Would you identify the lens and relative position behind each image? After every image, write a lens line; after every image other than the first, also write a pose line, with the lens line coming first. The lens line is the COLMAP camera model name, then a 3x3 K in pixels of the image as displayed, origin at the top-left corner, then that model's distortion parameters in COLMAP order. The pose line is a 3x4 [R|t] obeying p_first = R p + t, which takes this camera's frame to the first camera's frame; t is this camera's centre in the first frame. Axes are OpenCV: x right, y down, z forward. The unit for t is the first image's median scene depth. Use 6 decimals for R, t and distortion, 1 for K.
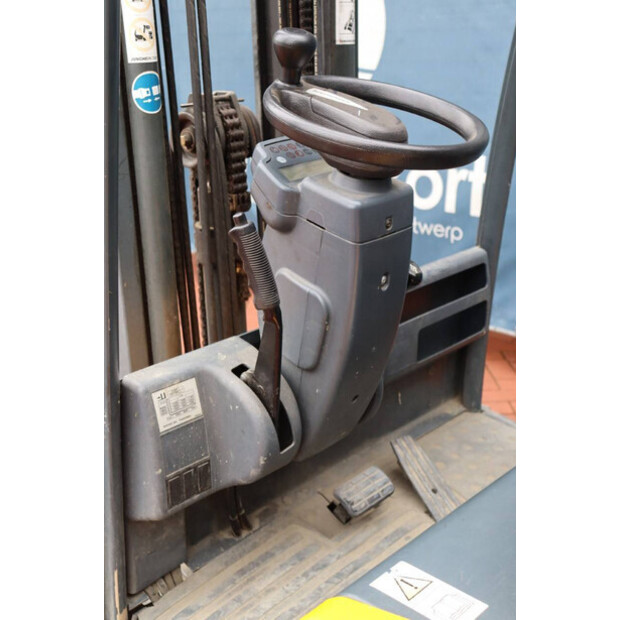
lens RADIAL K [[819.0, 0, 310.5], [0, 819.0, 310.0], [0, 0, 1]] dist [0.010267, 0.000000]
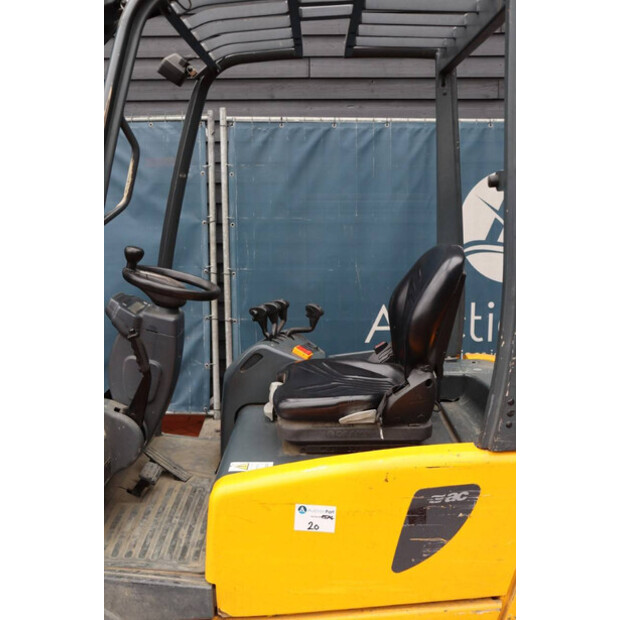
lens RADIAL K [[636.6, 0, 306.3], [0, 636.6, 316.2], [0, 0, 1]] dist [-0.045038, 0.000000]
pose [[0.729435, -0.104141, 0.676077, -0.723568], [0.209834, 0.974760, -0.076245, 0.062245], [-0.651072, 0.197479, 0.732876, -0.441324]]
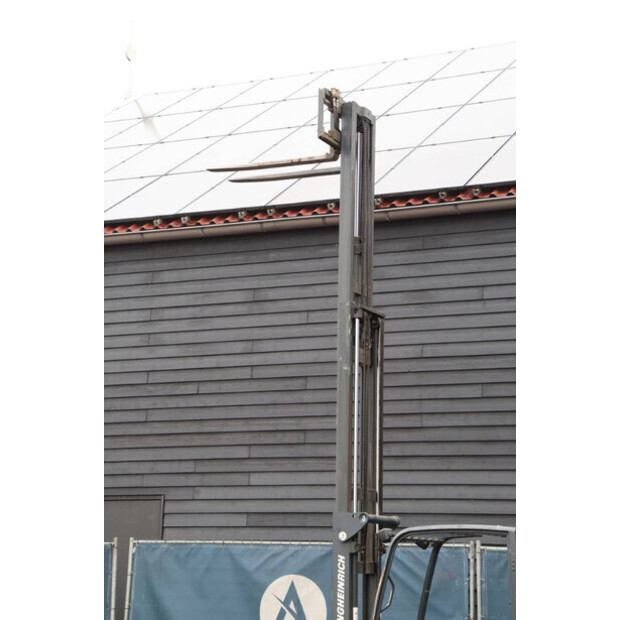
lens RADIAL K [[1451.9, 0, 311.9], [0, 1451.9, 310.8], [0, 0, 1]] dist [0.404293, 0.000000]
pose [[0.945867, 0.097486, 0.309567, -3.388991], [0.066397, 0.875527, -0.478585, 2.277920], [-0.317689, 0.473232, 0.821660, -7.121058]]
